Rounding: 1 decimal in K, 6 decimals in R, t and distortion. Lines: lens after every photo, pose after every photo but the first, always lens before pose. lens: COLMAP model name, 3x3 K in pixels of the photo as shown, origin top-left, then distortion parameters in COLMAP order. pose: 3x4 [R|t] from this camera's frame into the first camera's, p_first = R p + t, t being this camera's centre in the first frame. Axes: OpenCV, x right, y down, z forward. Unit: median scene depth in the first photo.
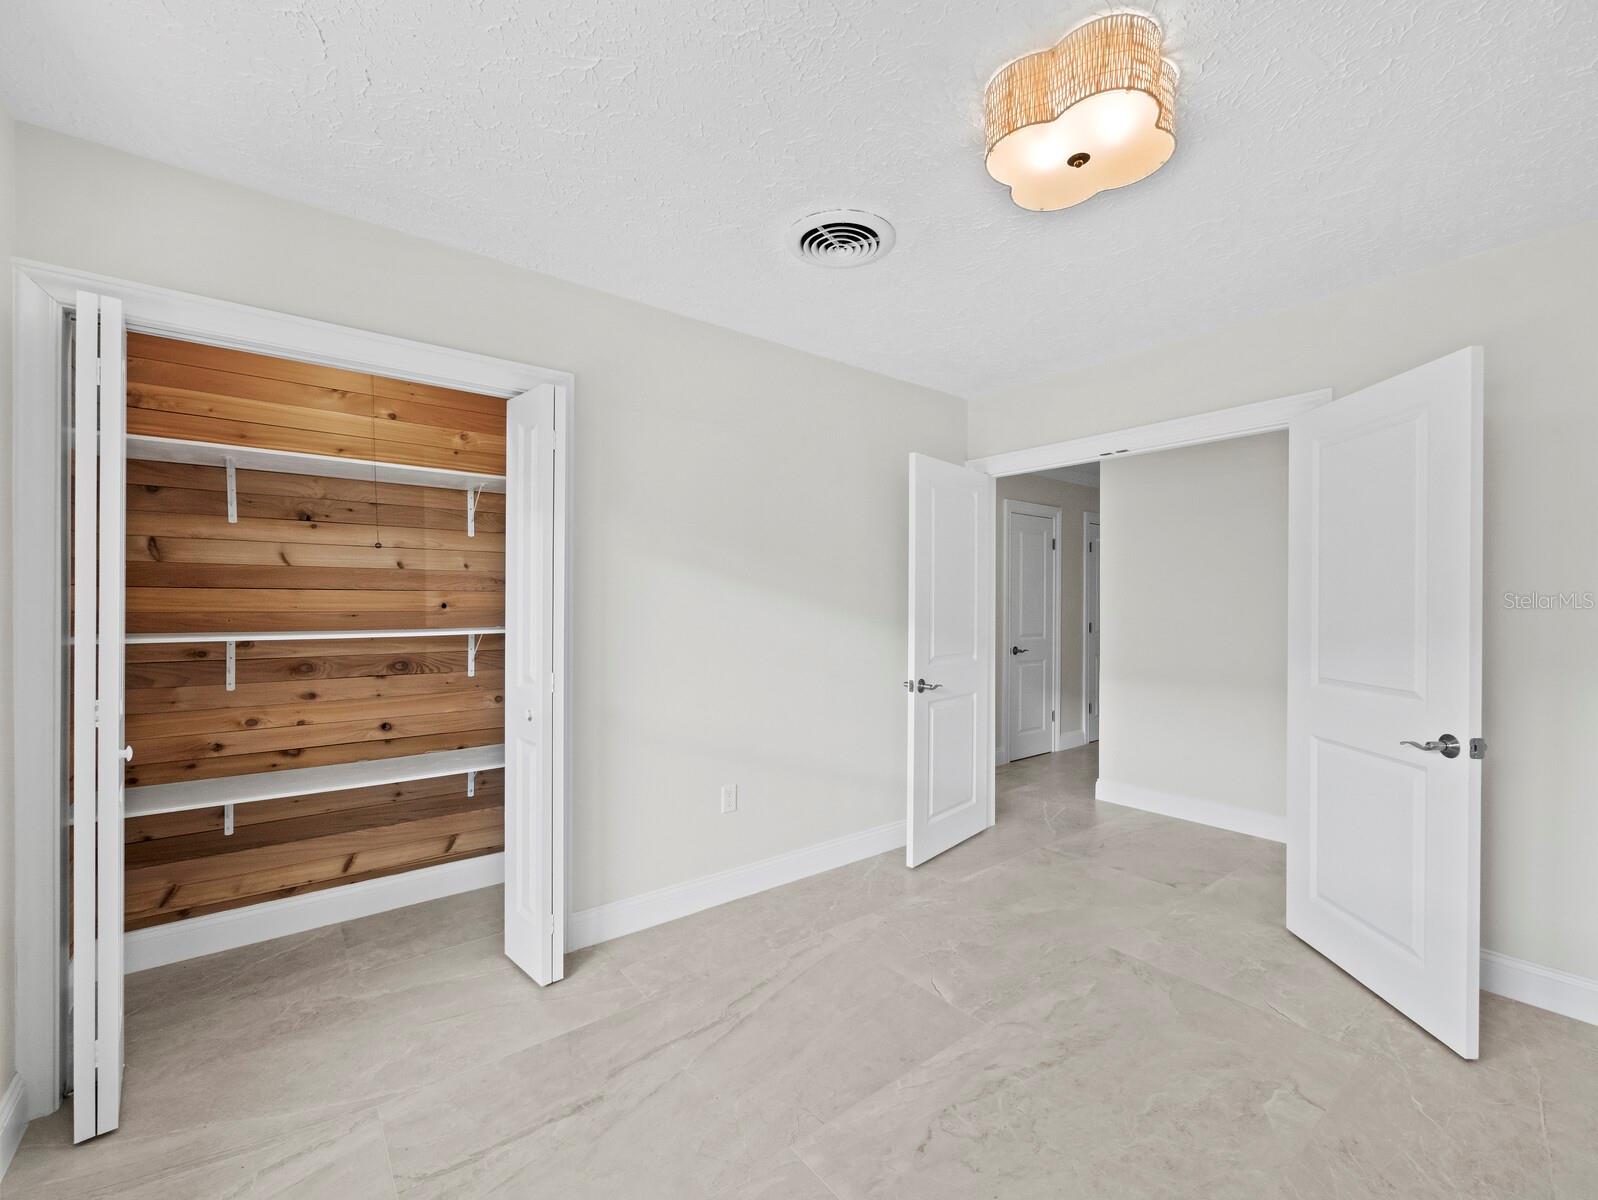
lens RADIAL K [[678.2, 0, 788.6], [0, 678.2, 603.5], [0, 0, 1]] dist [-0.001644, -0.000397]
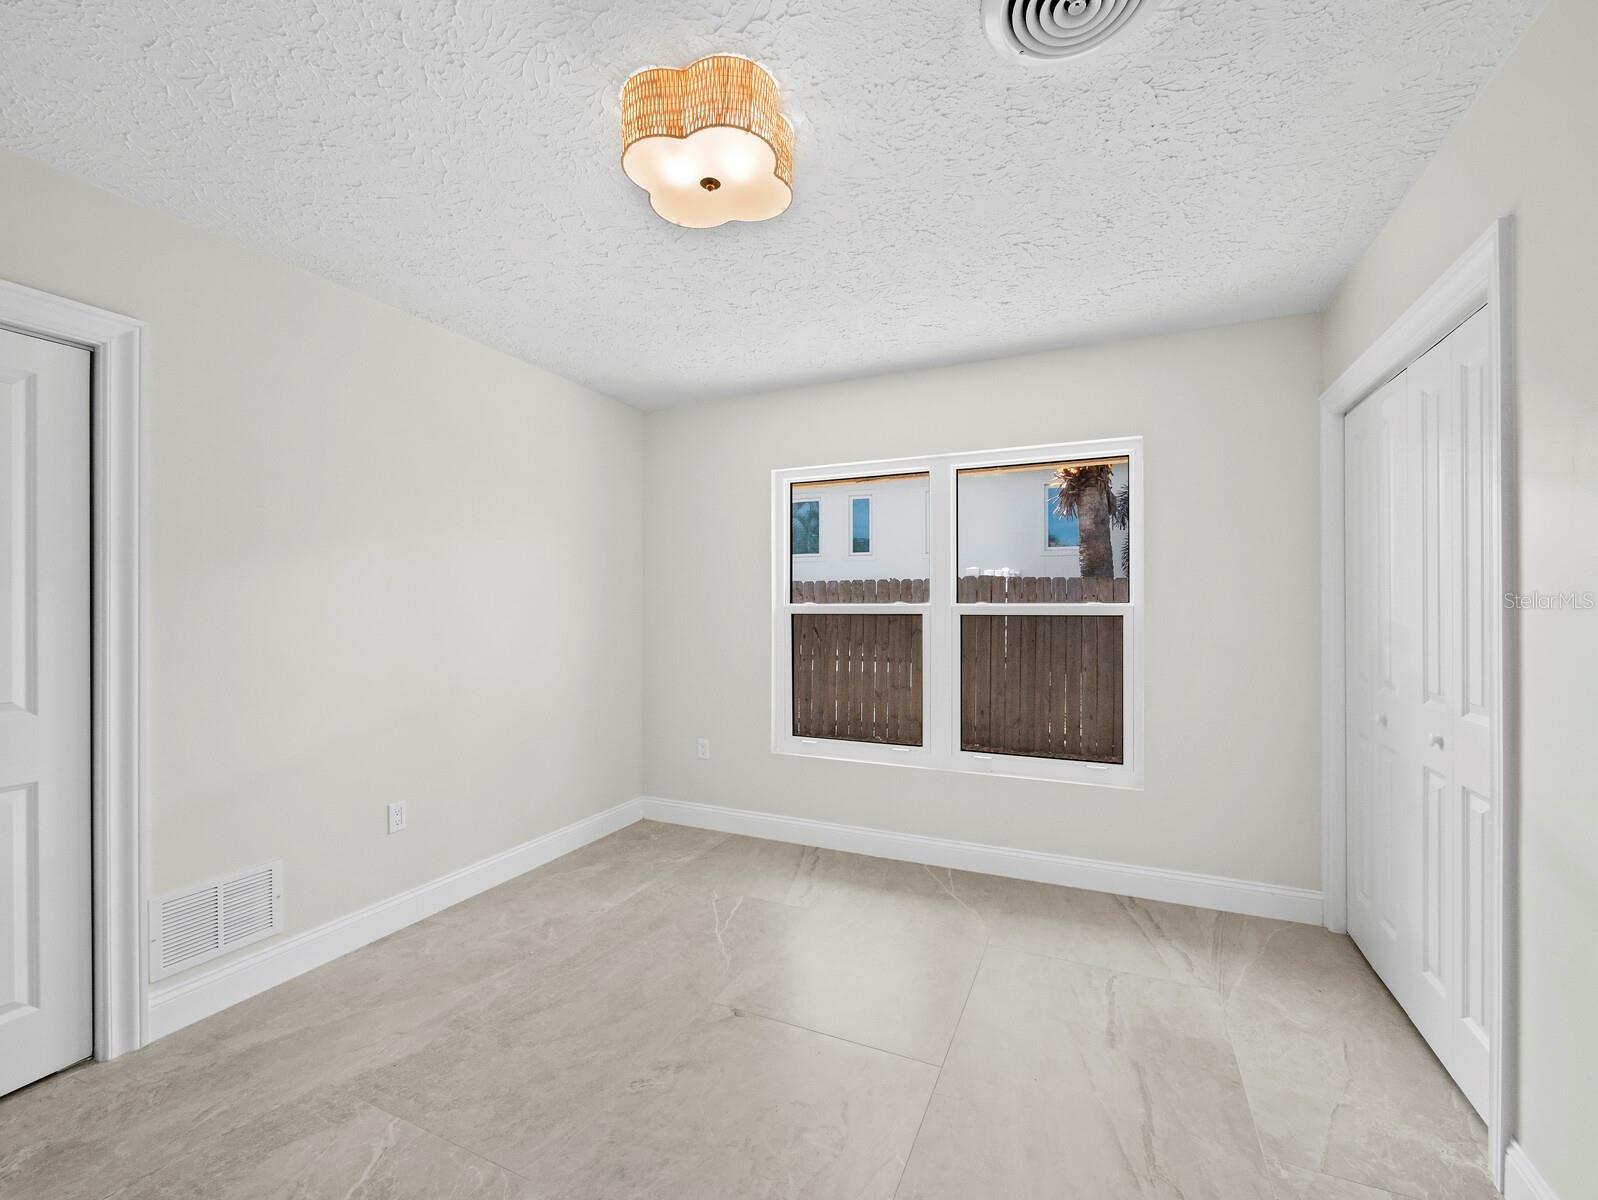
lens RADIAL K [[678.2, 0, 788.6], [0, 678.2, 603.5], [0, 0, 1]] dist [-0.001644, -0.000397]
pose [[-0.890357, -0.002328, -0.455257, 0.736861], [0.000198, 0.999985, -0.005500, 0.008813], [0.455263, -0.004987, -0.890343, 1.839141]]
